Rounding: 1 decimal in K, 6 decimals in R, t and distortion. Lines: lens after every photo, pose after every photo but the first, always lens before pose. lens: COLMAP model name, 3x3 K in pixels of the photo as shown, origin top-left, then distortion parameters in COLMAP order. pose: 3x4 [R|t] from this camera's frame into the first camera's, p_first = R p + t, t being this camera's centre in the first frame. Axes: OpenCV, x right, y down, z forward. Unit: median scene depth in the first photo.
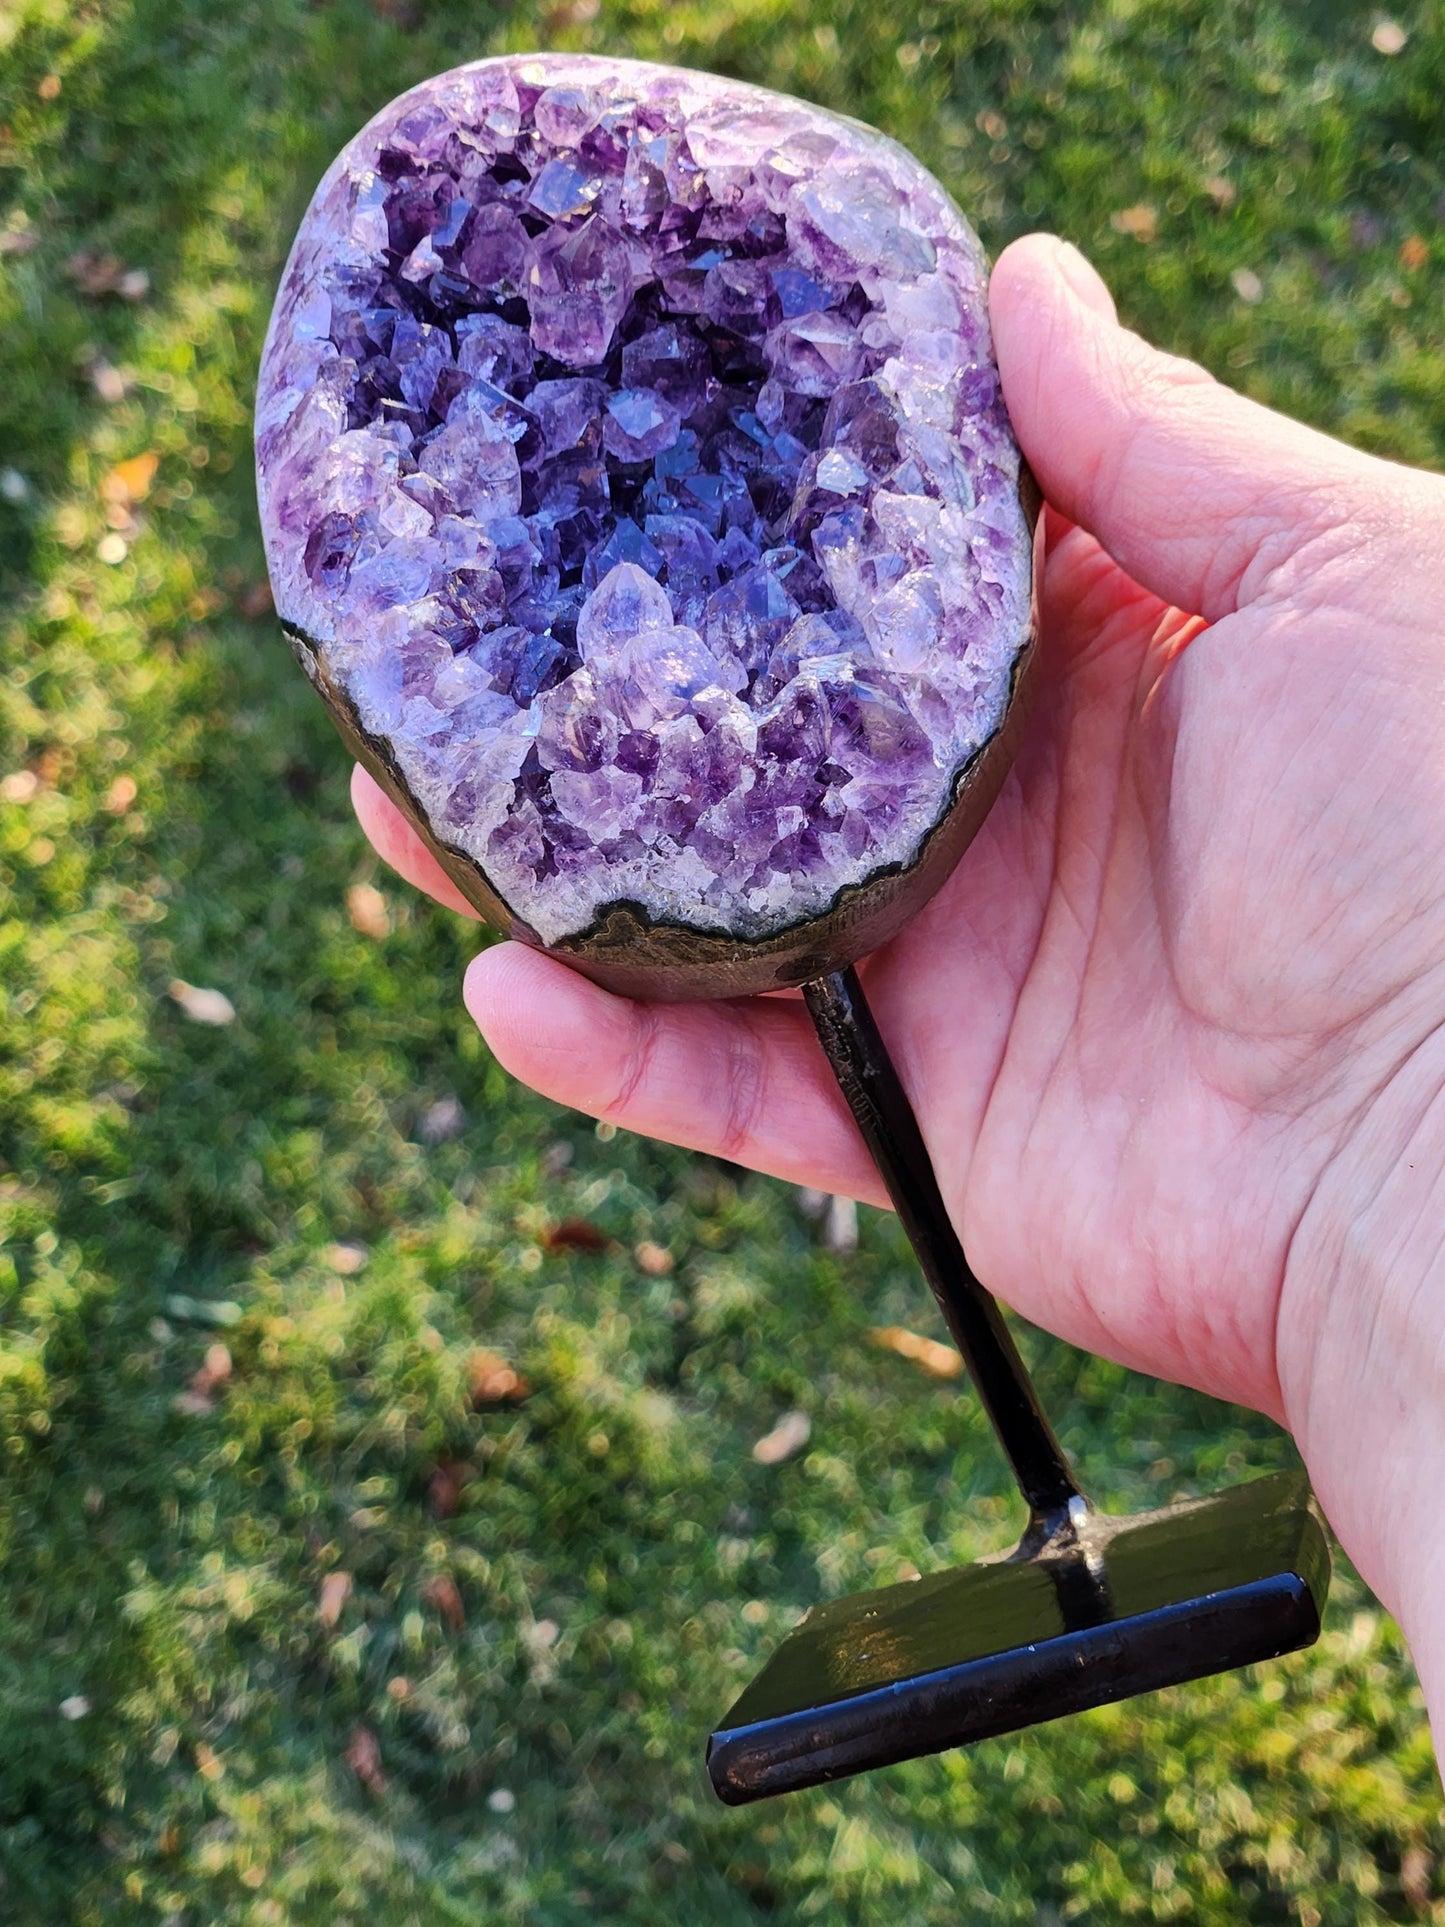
lens RADIAL K [[4414.8, 0, 722.5], [0, 4414.8, 963.5], [0, 0, 1]] dist [-1.525723, 24.817859]
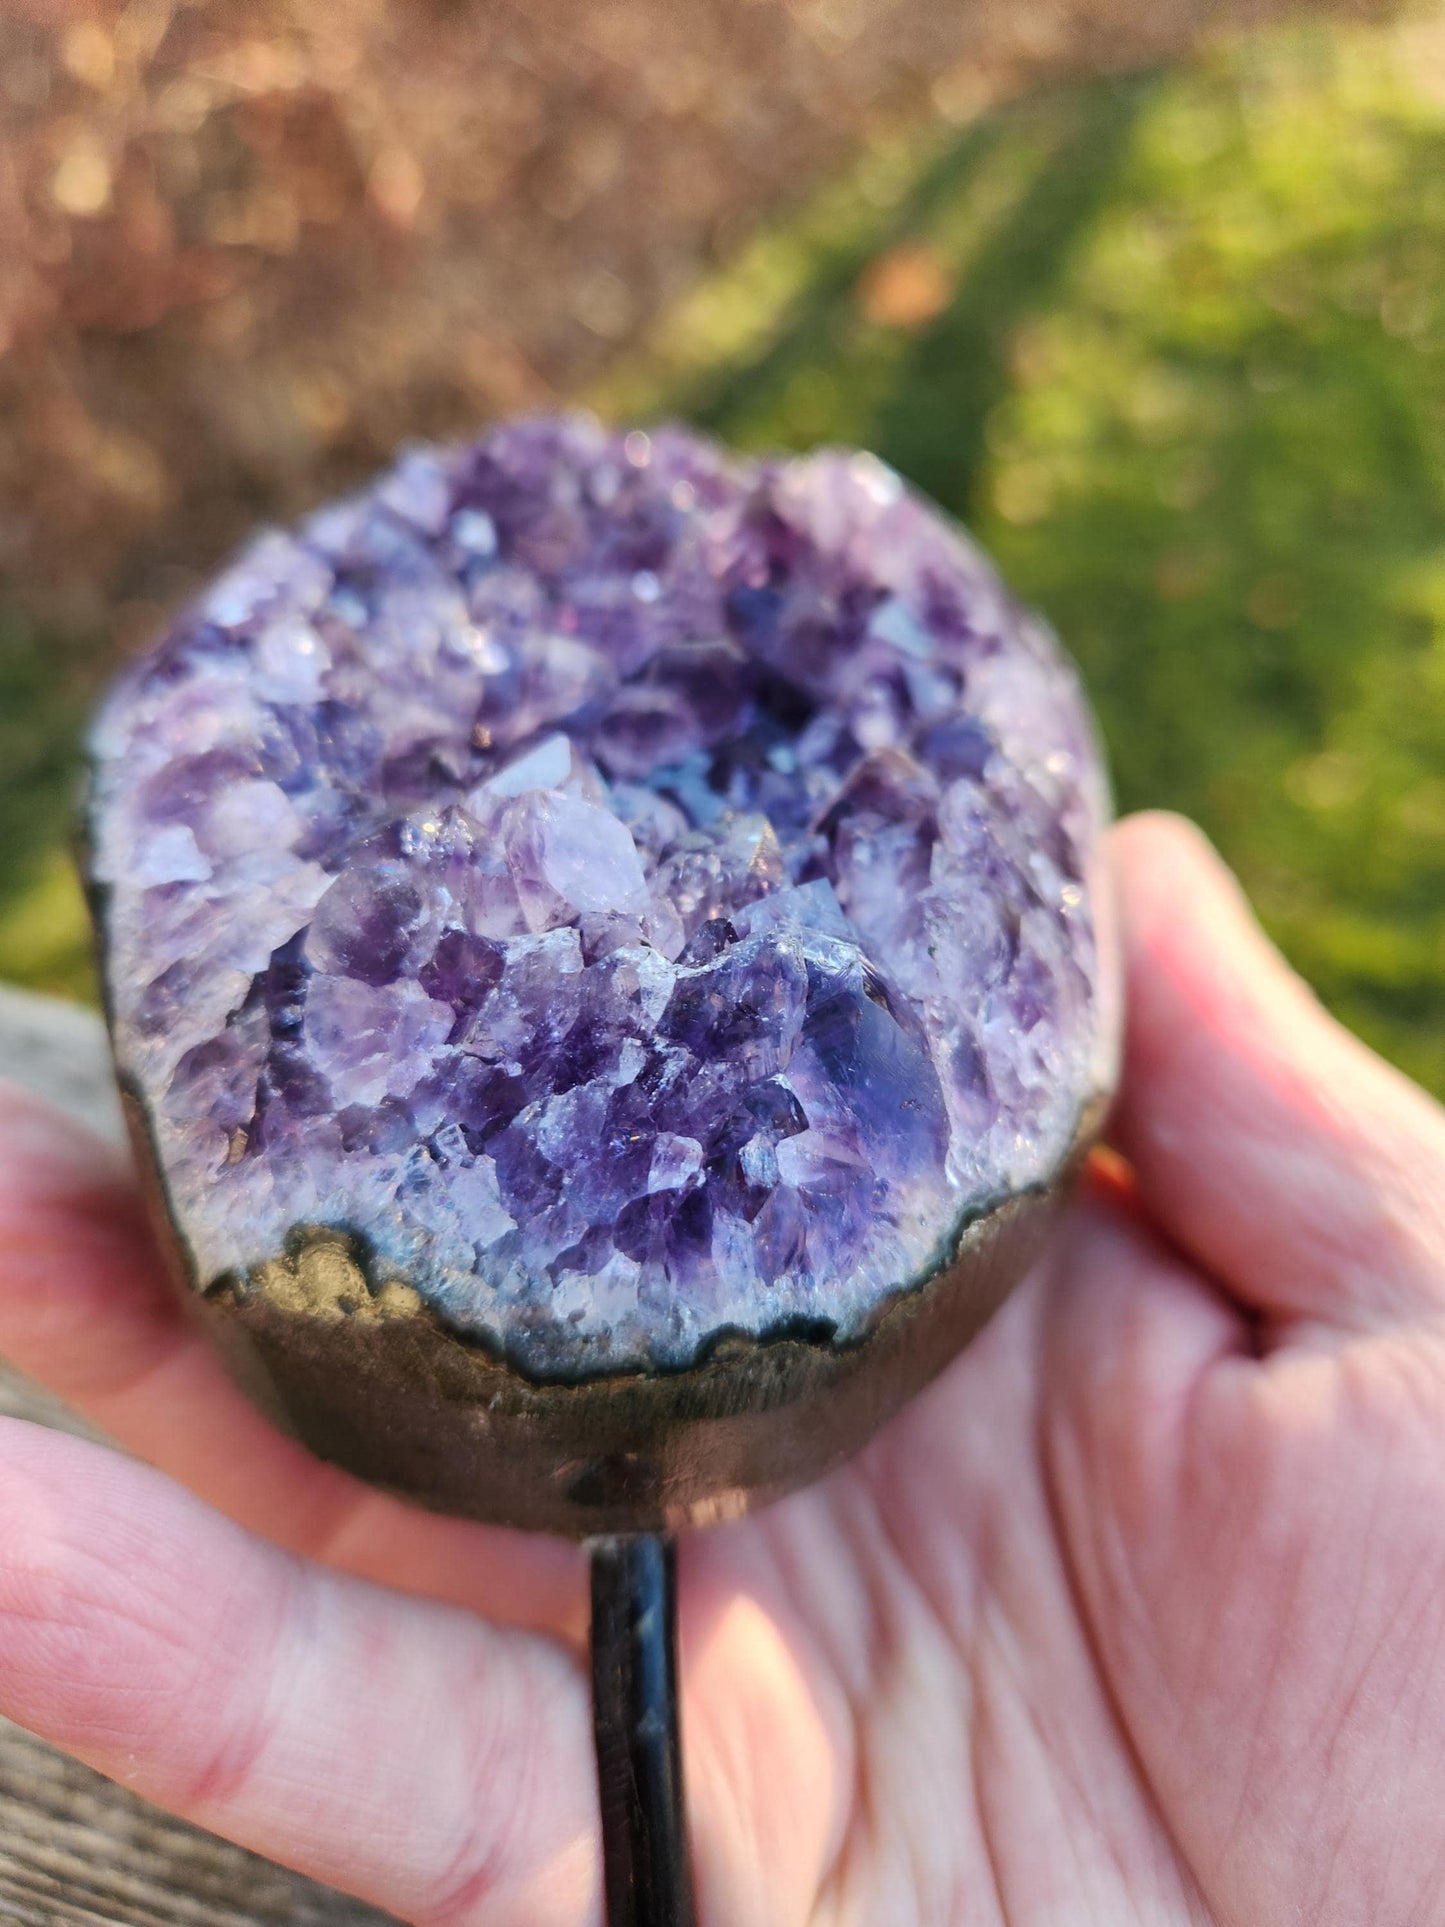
lens RADIAL K [[1408.1, 0, 722.5], [0, 1408.1, 963.5], [0, 0, 1]] dist [0.021216, -0.003467]
pose [[0.948426, 0.310842, -0.062178, 0.023713], [-0.300975, 0.821414, -0.484452, 0.030167], [-0.099514, 0.478180, 0.872606, 0.823016]]
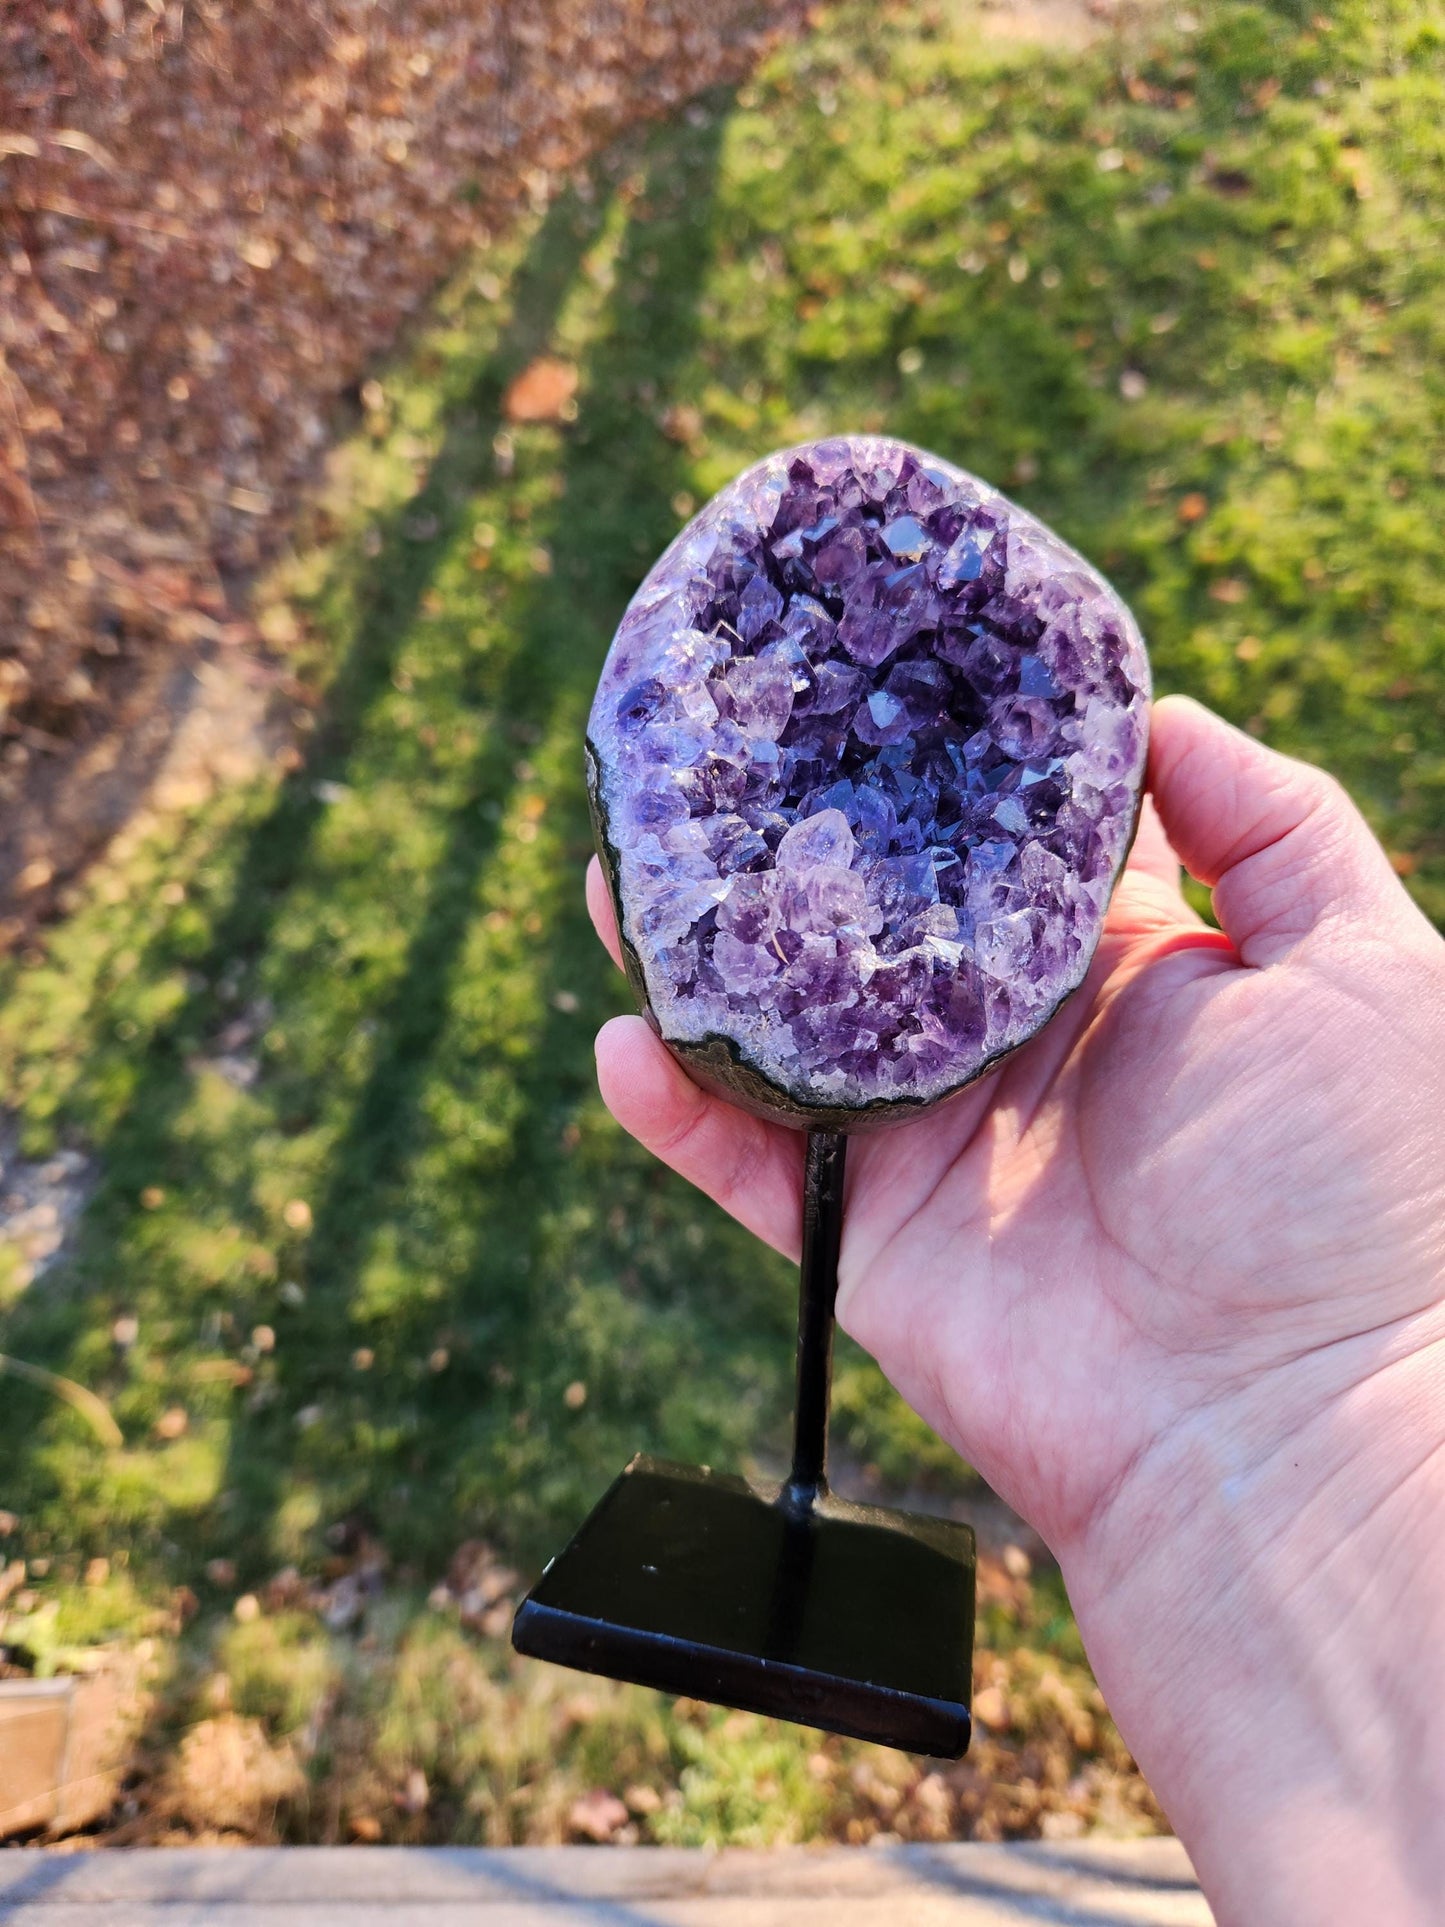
lens RADIAL K [[1408.1, 0, 722.5], [0, 1408.1, 963.5], [0, 0, 1]] dist [0.021216, -0.003467]
pose [[0.904883, 0.425600, 0.007191, -0.036616], [-0.425633, 0.904500, 0.026763, -0.045820], [0.004886, -0.027278, 0.999616, 0.566125]]
